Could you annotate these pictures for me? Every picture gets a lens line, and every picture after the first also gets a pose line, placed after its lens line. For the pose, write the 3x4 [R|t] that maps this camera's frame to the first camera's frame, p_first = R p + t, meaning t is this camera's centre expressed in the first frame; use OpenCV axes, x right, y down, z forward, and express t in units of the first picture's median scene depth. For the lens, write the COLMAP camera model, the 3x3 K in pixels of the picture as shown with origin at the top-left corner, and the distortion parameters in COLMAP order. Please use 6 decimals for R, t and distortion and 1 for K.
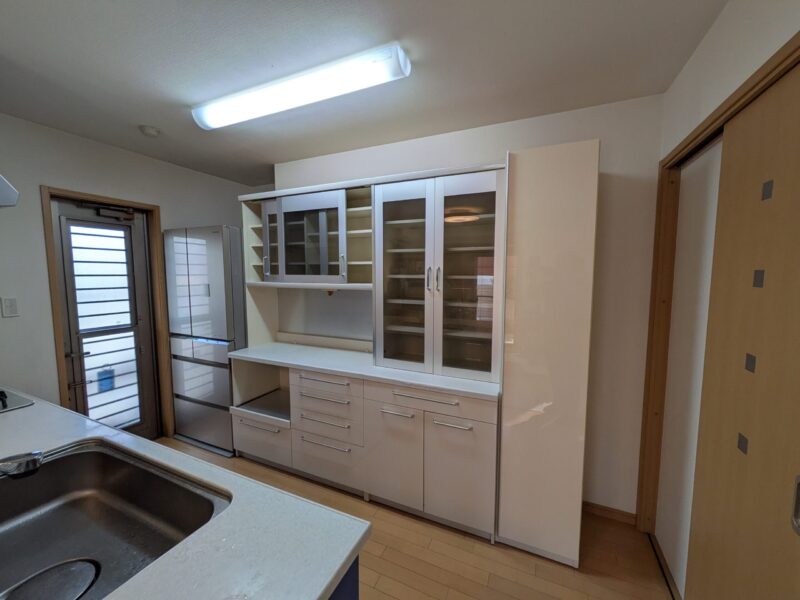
lens RADIAL K [[319.1, 0, 400.0], [0, 319.1, 300.0], [0, 0, 1]] dist [0.001625, 0.000272]
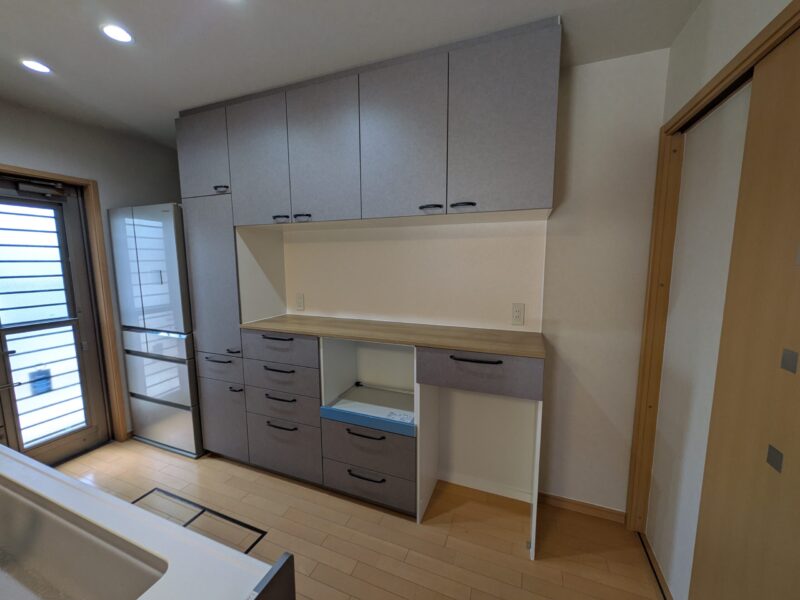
lens RADIAL K [[320.4, 0, 400.0], [0, 320.4, 300.0], [0, 0, 1]] dist [0.002463, 0.000282]
pose [[0.998850, -0.011831, 0.046454, 0.029895], [0.009906, 0.999091, 0.041450, 0.000909], [-0.046903, -0.040942, 0.998060, 0.087434]]
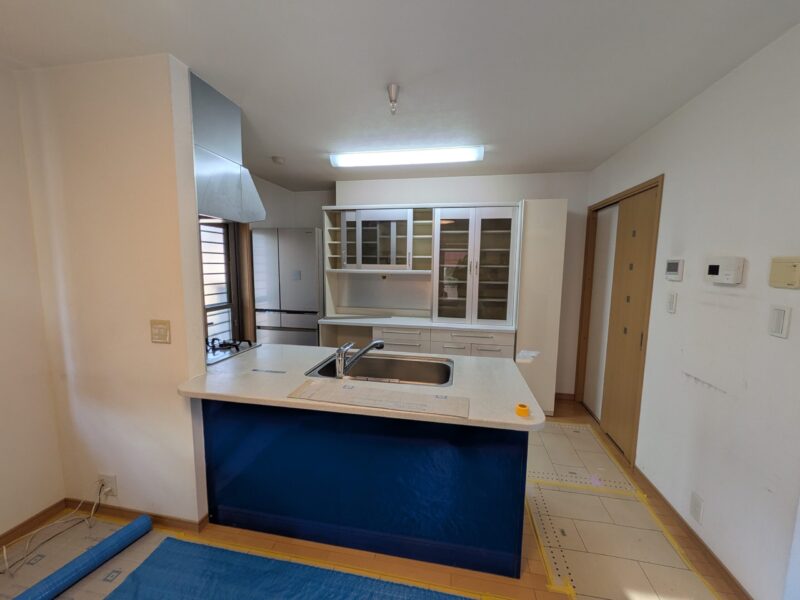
lens RADIAL K [[320.4, 0, 400.0], [0, 320.4, 300.0], [0, 0, 1]] dist [0.002463, 0.000282]
pose [[0.971786, -0.018805, 0.235112, -0.531602], [0.012151, 0.999484, 0.029720, 0.041409], [-0.235549, -0.026025, 0.971514, -0.441246]]
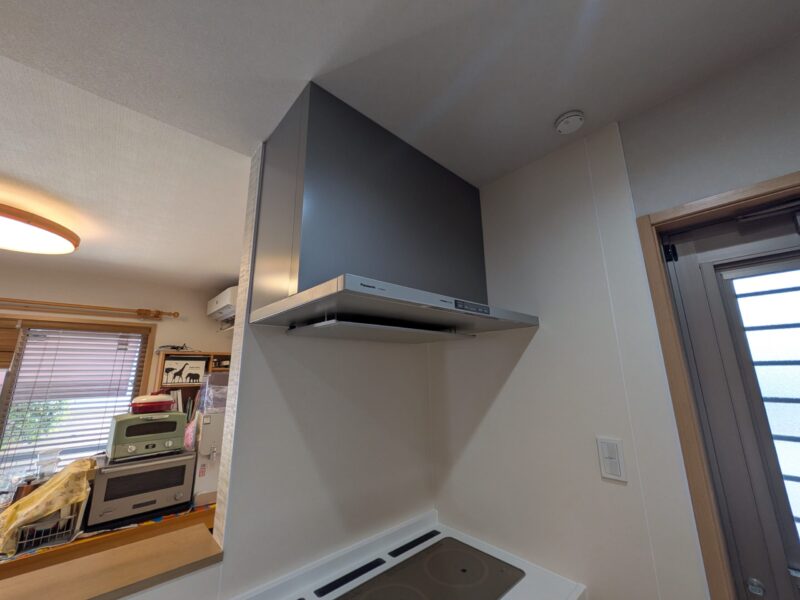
lens RADIAL K [[310.4, 0, 400.0], [0, 310.4, 300.0], [0, 0, 1]] dist [0.000812, 0.000235]
pose [[-0.397141, -0.195656, -0.896659, -0.458515], [-0.062122, 0.980501, -0.186437, -0.094768], [0.915653, -0.018339, -0.401552, 0.727400]]
